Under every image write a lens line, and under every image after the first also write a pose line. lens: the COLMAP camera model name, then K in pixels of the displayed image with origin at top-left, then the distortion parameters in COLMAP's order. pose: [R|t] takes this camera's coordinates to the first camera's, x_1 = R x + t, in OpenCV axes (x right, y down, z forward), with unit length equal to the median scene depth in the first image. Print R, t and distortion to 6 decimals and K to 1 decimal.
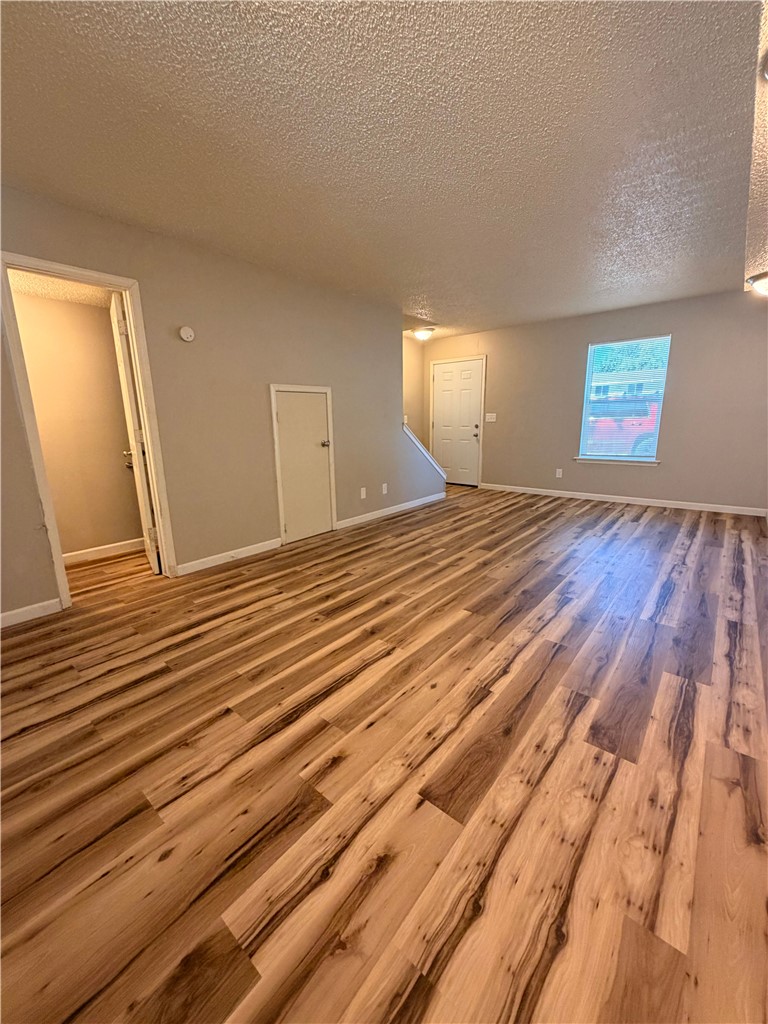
lens RADIAL K [[407.7, 0, 384.0], [0, 407.7, 512.0], [0, 0, 1]] dist [0.000722, -0.000007]
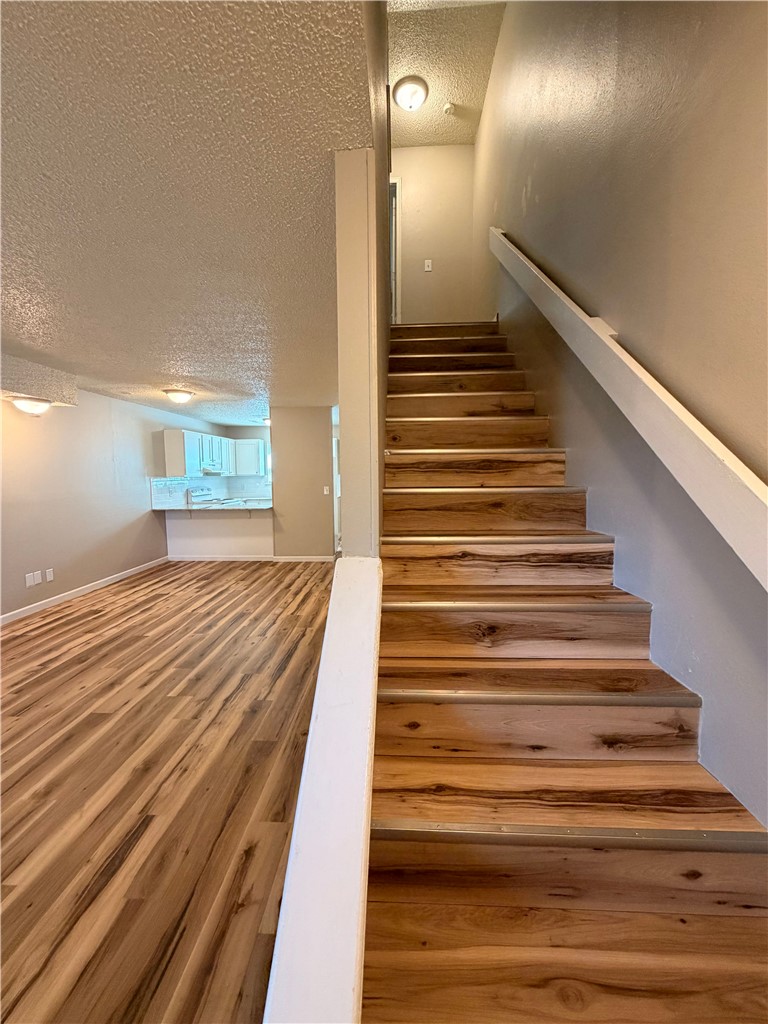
lens RADIAL K [[407.7, 0, 384.0], [0, 407.7, 512.0], [0, 0, 1]] dist [0.000722, -0.000007]
pose [[-0.791110, 0.078305, -0.606641, 0.338466], [-0.121296, 0.951993, 0.281063, -0.595275], [0.599526, 0.295935, -0.743633, 2.175893]]
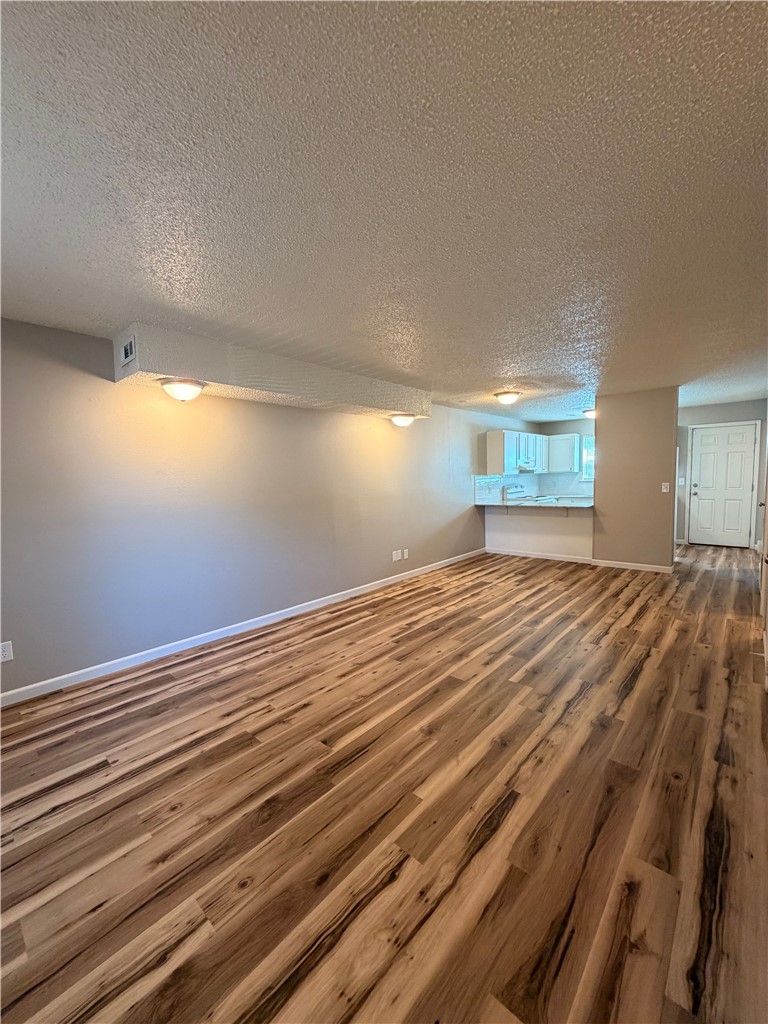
lens RADIAL K [[407.7, 0, 384.0], [0, 407.7, 512.0], [0, 0, 1]] dist [0.000722, -0.000007]
pose [[-0.998427, 0.041319, 0.037909, 0.444955], [0.051087, 0.948987, 0.311148, -0.582329], [-0.023119, 0.312595, -0.949605, 2.127973]]
